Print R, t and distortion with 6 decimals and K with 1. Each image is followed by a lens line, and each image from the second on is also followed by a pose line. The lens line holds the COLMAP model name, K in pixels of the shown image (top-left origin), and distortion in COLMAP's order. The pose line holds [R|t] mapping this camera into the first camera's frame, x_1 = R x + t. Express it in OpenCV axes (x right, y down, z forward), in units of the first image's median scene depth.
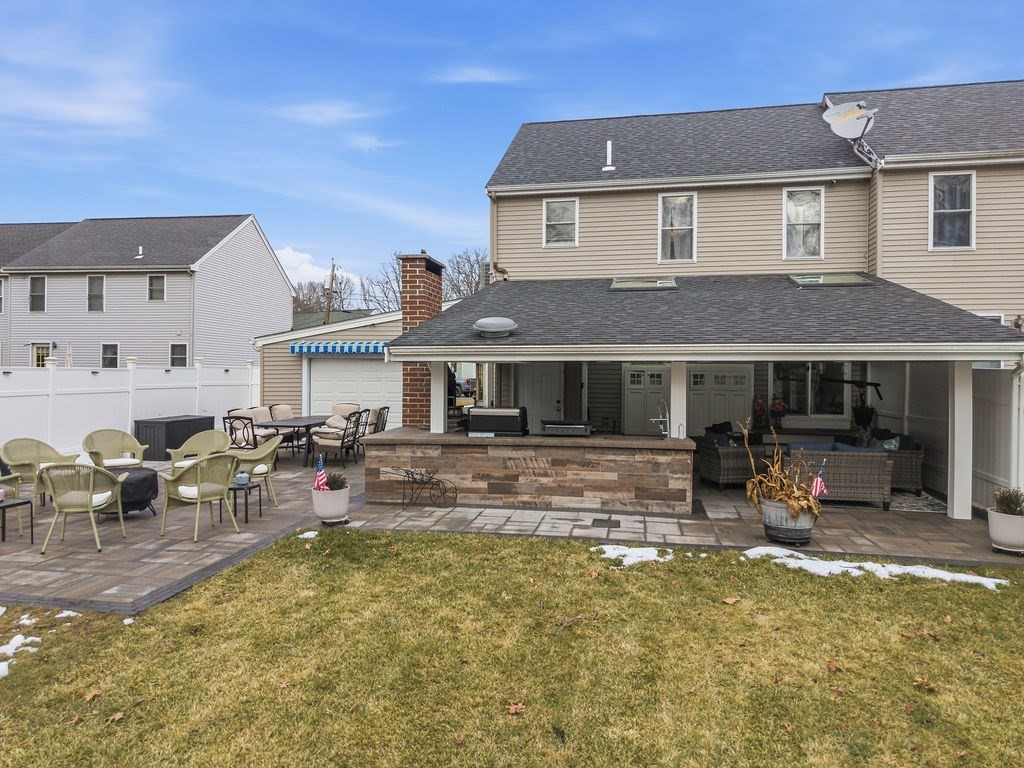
lens RADIAL K [[693.9, 0, 507.1], [0, 693.9, 372.5], [0, 0, 1]] dist [-0.002208, -0.004461]
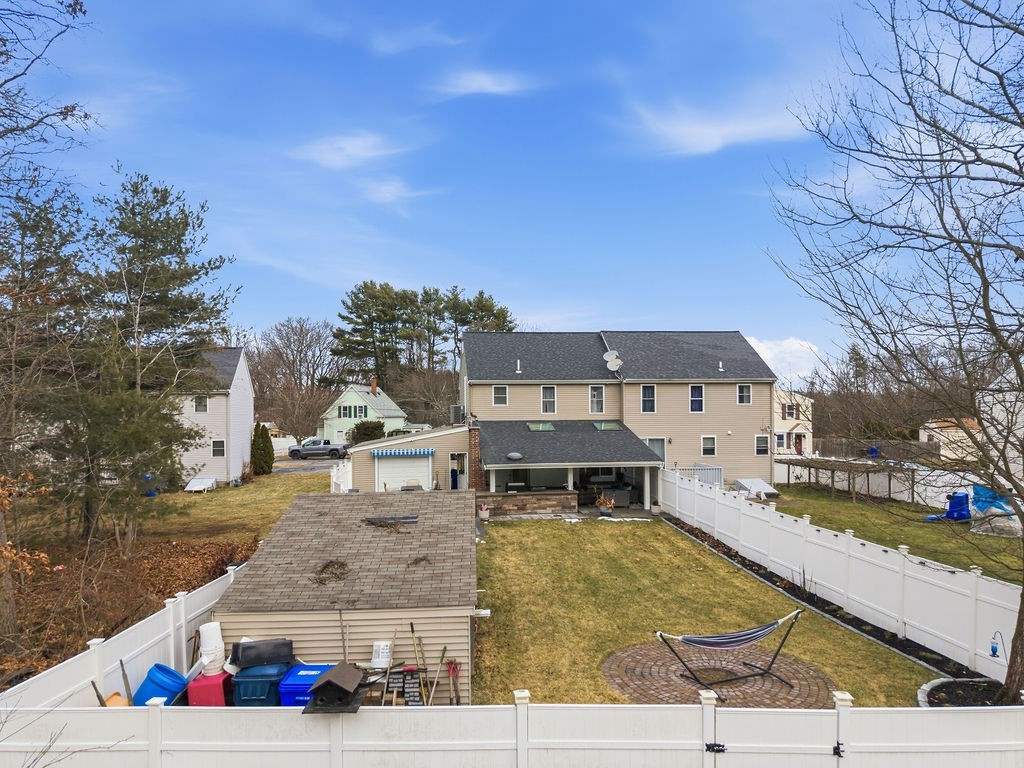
lens RADIAL K [[693.6, 0, 514.7], [0, 693.6, 416.5], [0, 0, 1]] dist [0.080658, -0.000013]
pose [[0.942274, -0.016939, 0.334413, -0.745352], [0.014941, 0.999852, 0.008546, -0.193323], [-0.334508, -0.003056, 0.942388, -1.360589]]
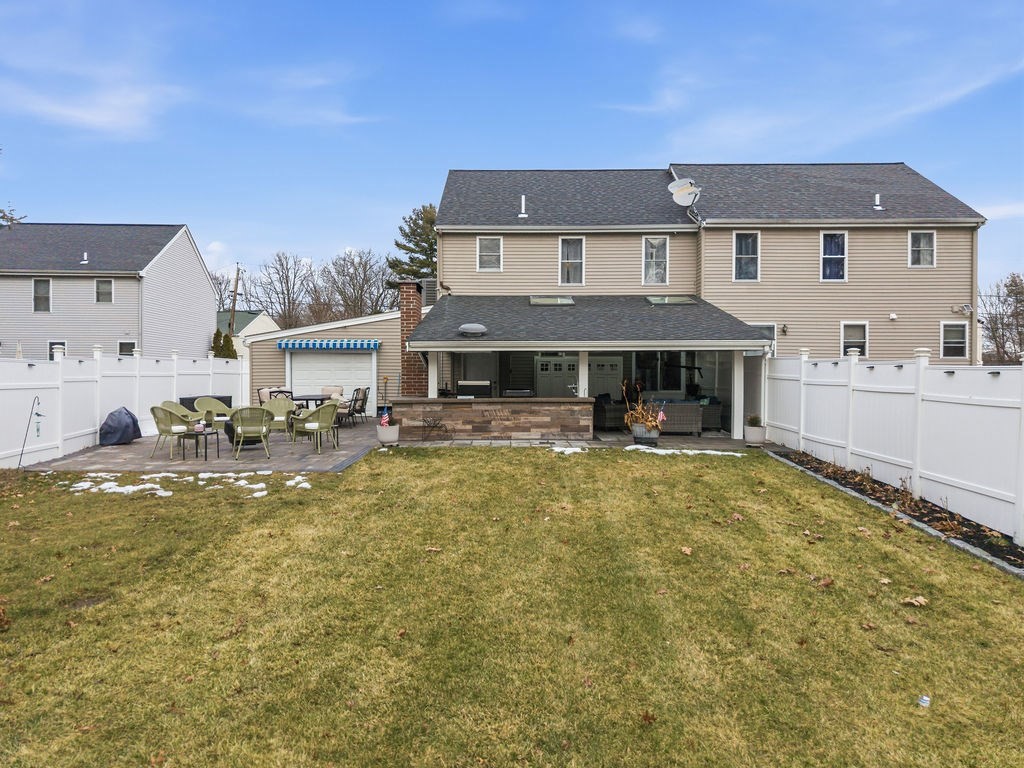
lens RADIAL K [[682.7, 0, 516.9], [0, 682.7, 385.9], [0, 0, 1]] dist [0.052937, -0.096331]
pose [[0.980004, -0.008465, 0.198798, -0.164058], [0.005098, 0.999835, 0.017442, 0.025842], [-0.198913, -0.016079, 0.979885, -0.400443]]
